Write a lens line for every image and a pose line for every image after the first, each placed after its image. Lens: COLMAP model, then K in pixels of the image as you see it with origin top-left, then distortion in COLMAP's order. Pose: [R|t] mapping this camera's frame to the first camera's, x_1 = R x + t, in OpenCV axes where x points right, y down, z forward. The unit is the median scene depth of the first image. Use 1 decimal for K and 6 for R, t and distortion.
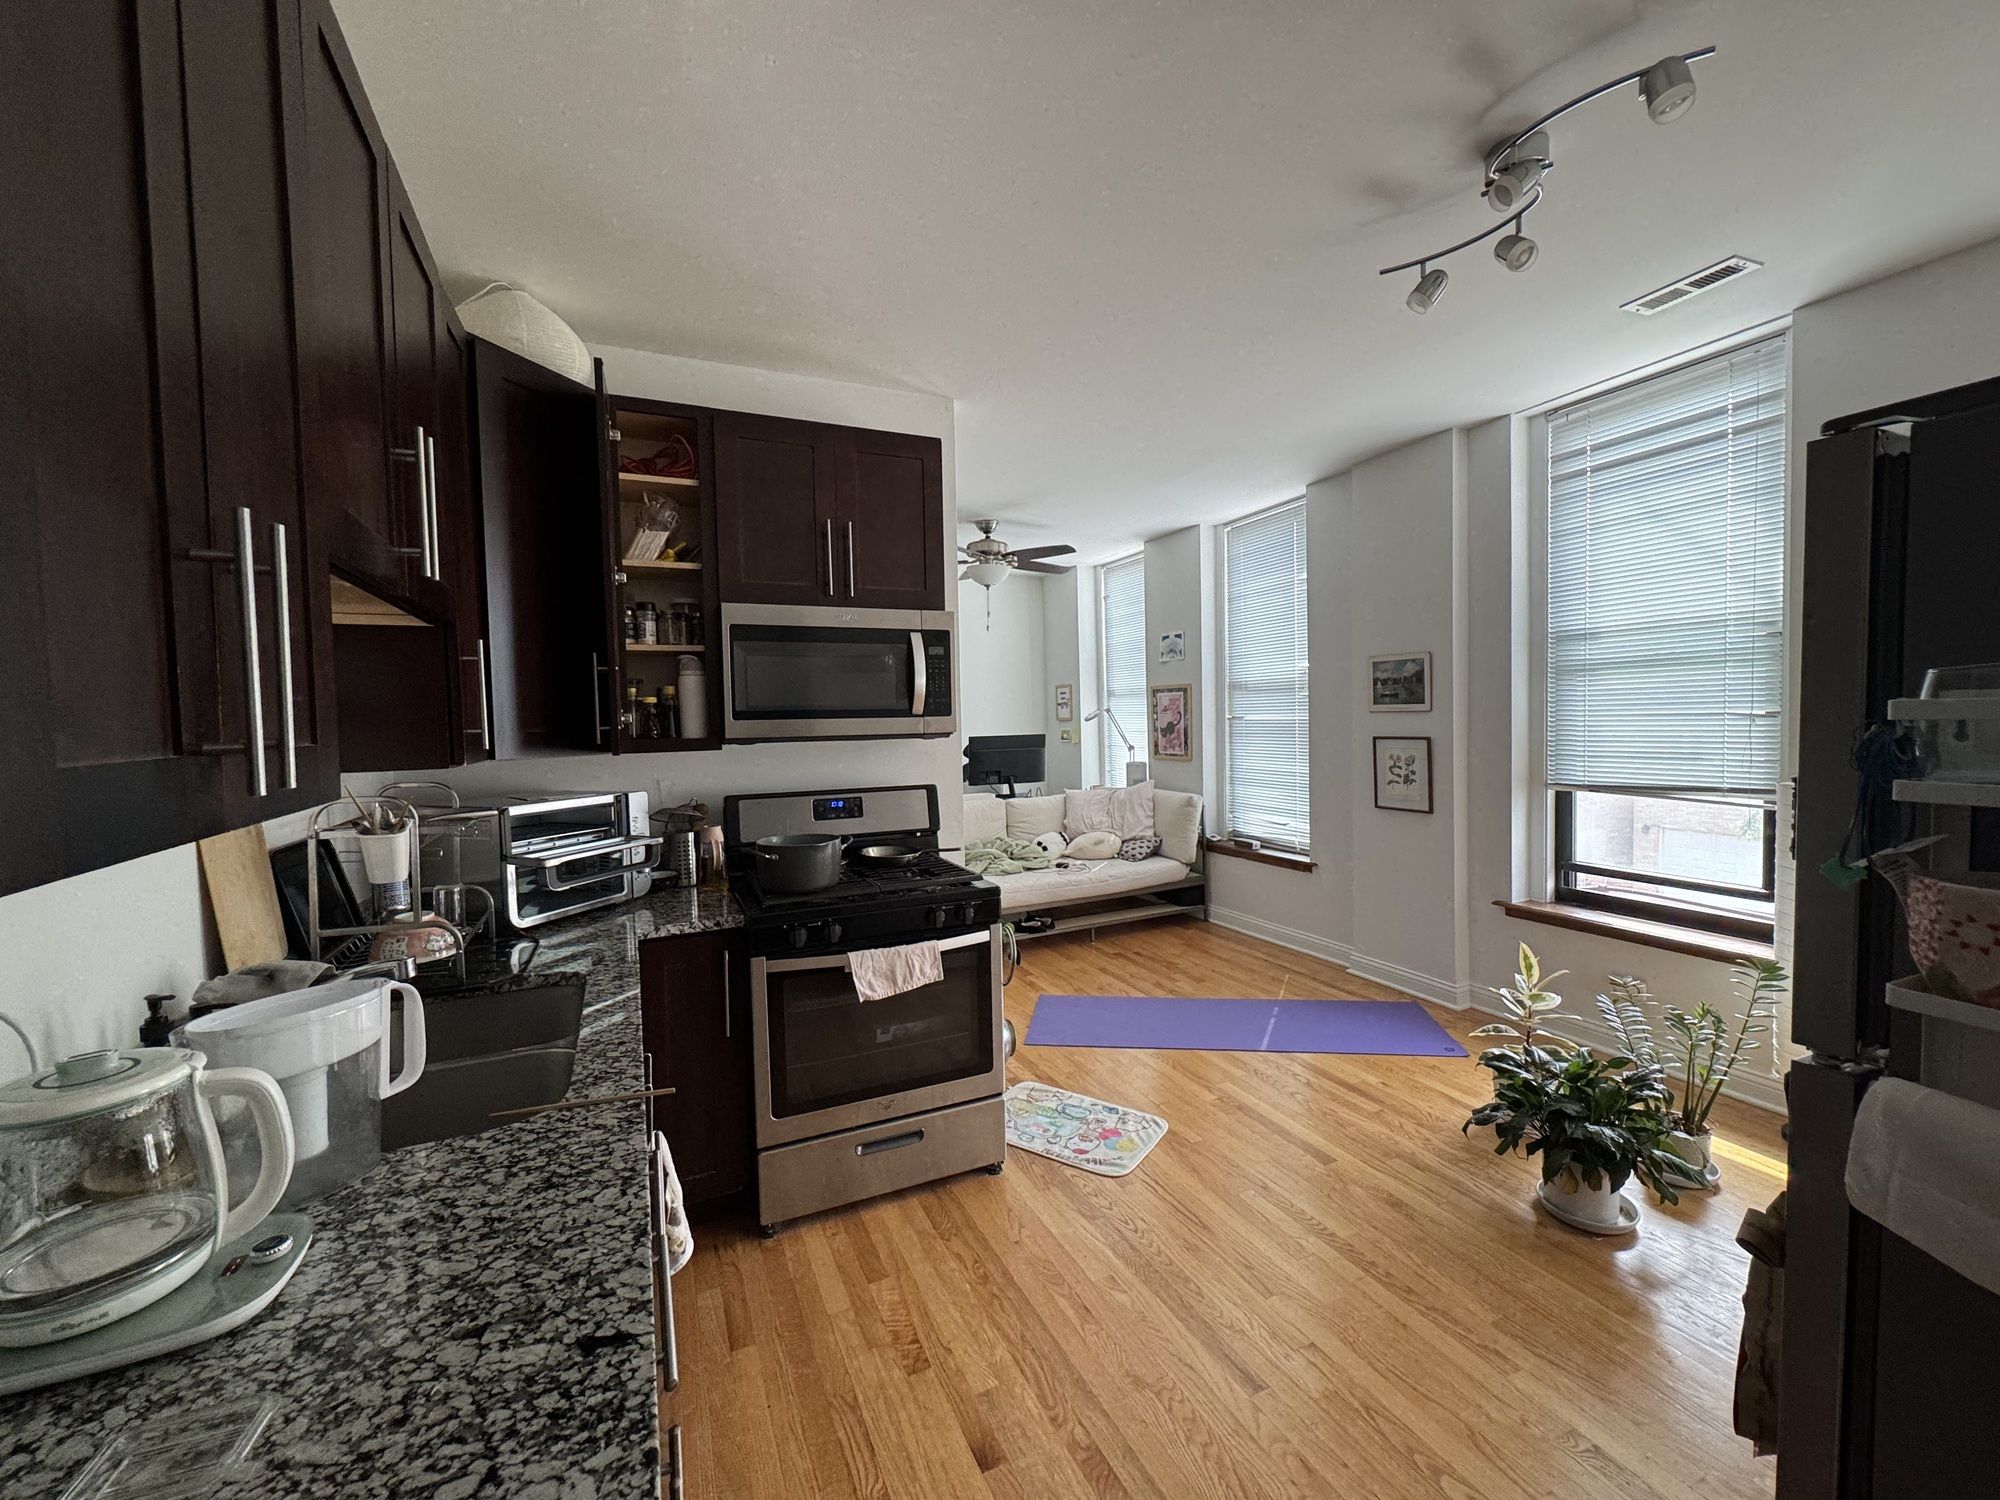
lens RADIAL K [[802.0, 0, 1001.8], [0, 802.0, 750.7], [0, 0, 1]] dist [-0.000192, 0.000062]
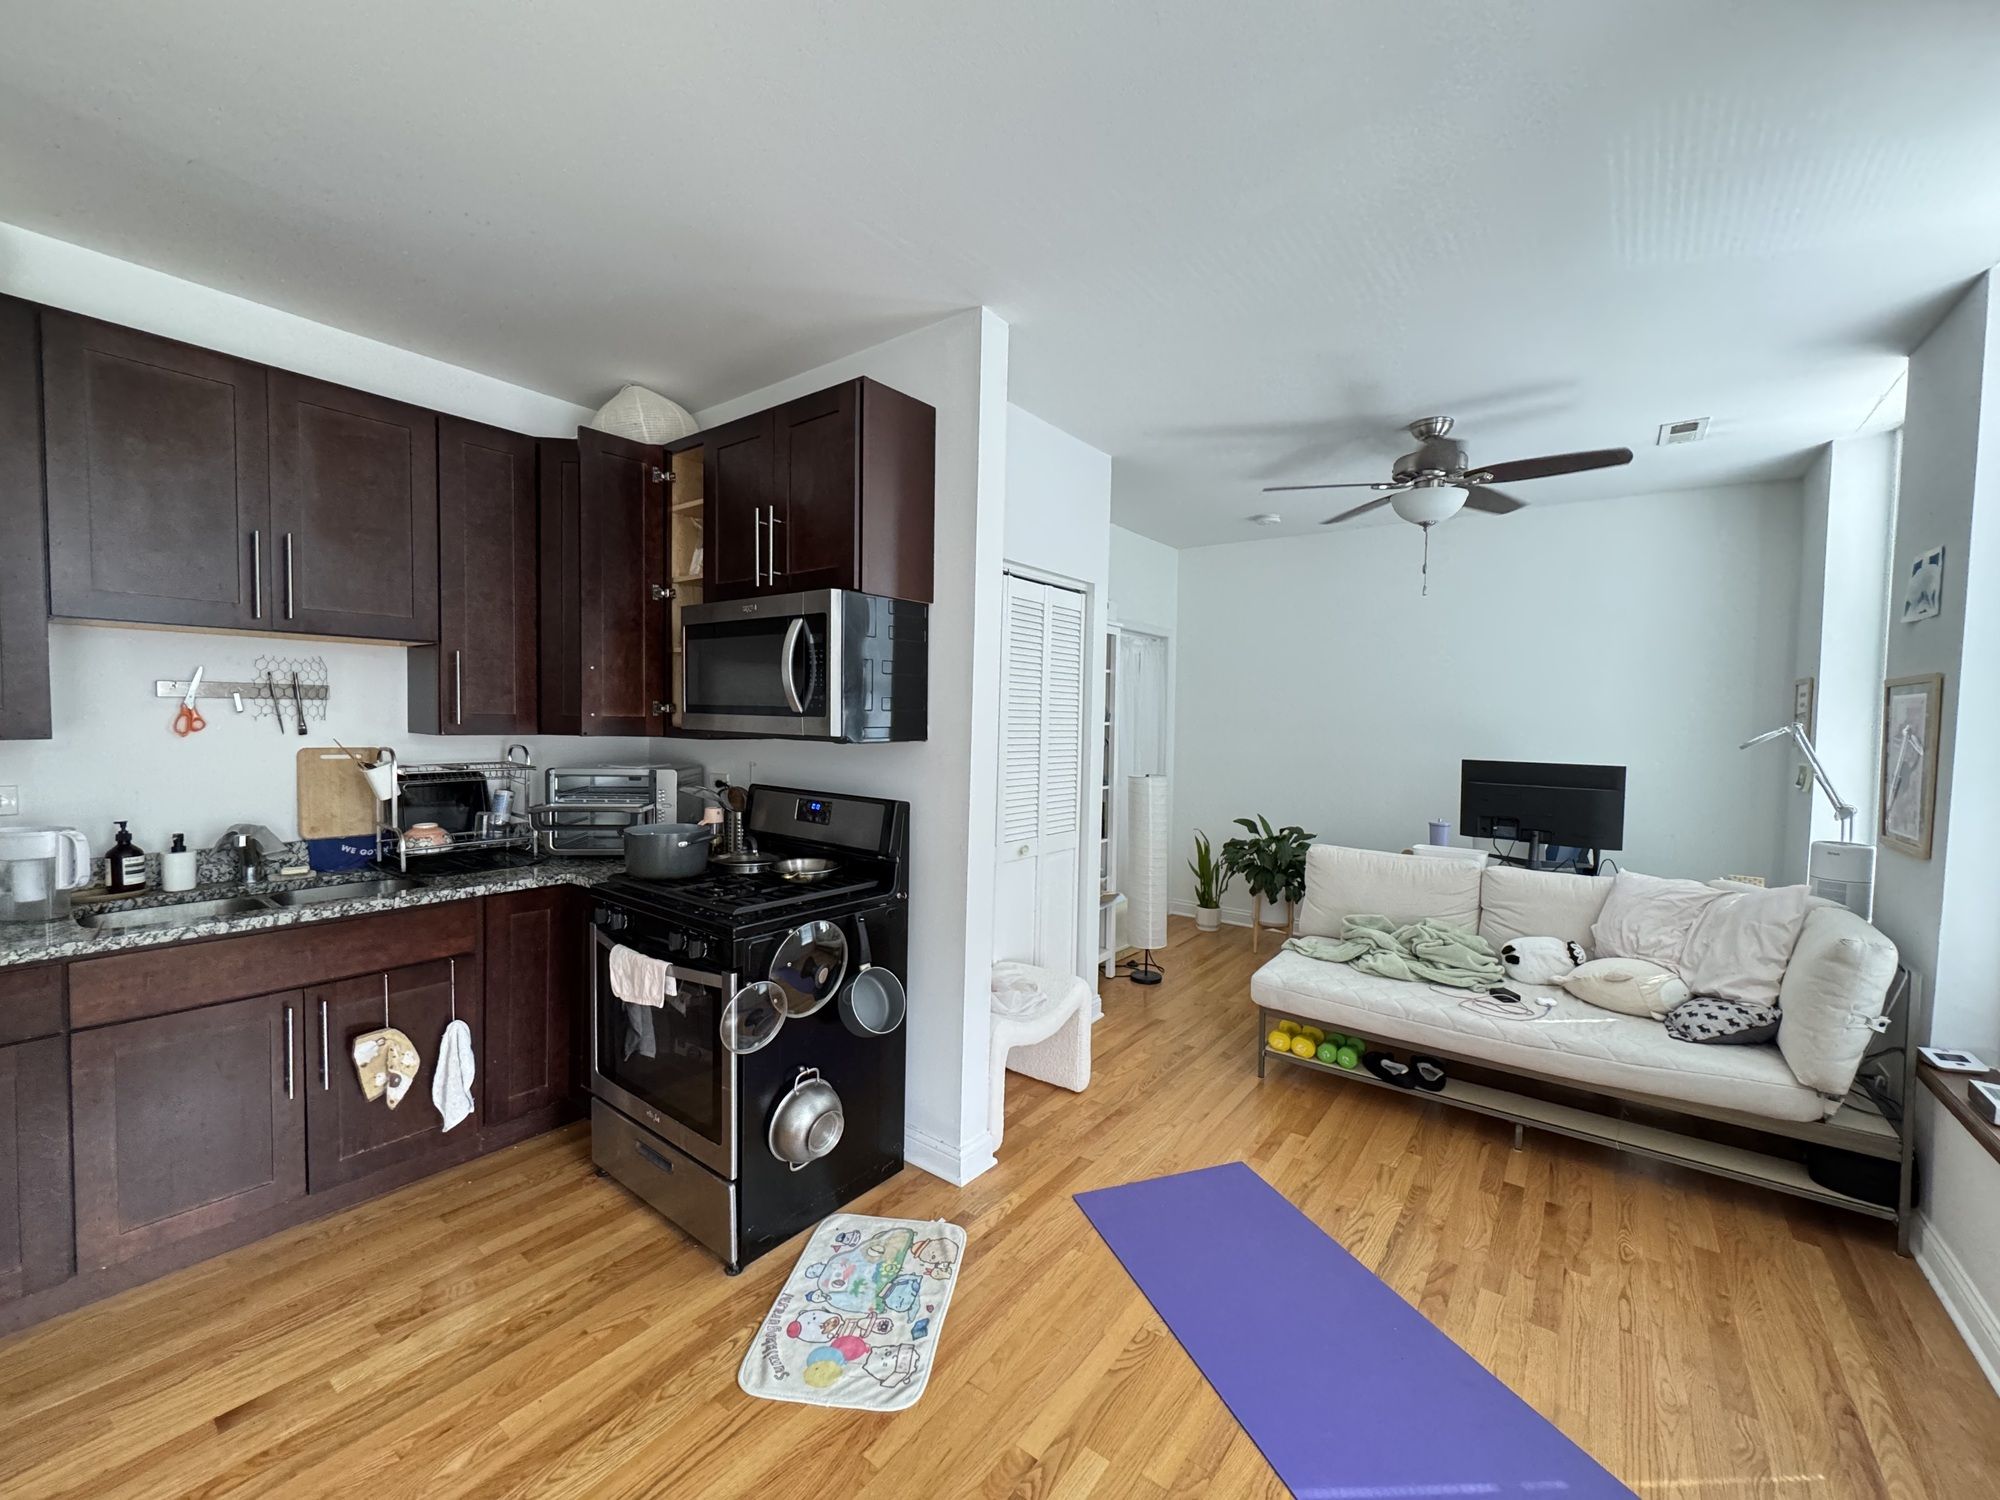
lens RADIAL K [[802.0, 0, 1000.3], [0, 802.0, 747.5], [0, 0, 1]] dist [-0.000192, 0.000062]
pose [[0.470851, 0.067982, -0.879589, 0.444179], [-0.068803, 0.996819, 0.040212, -0.034111], [0.879526, 0.041585, 0.474031, 0.457183]]
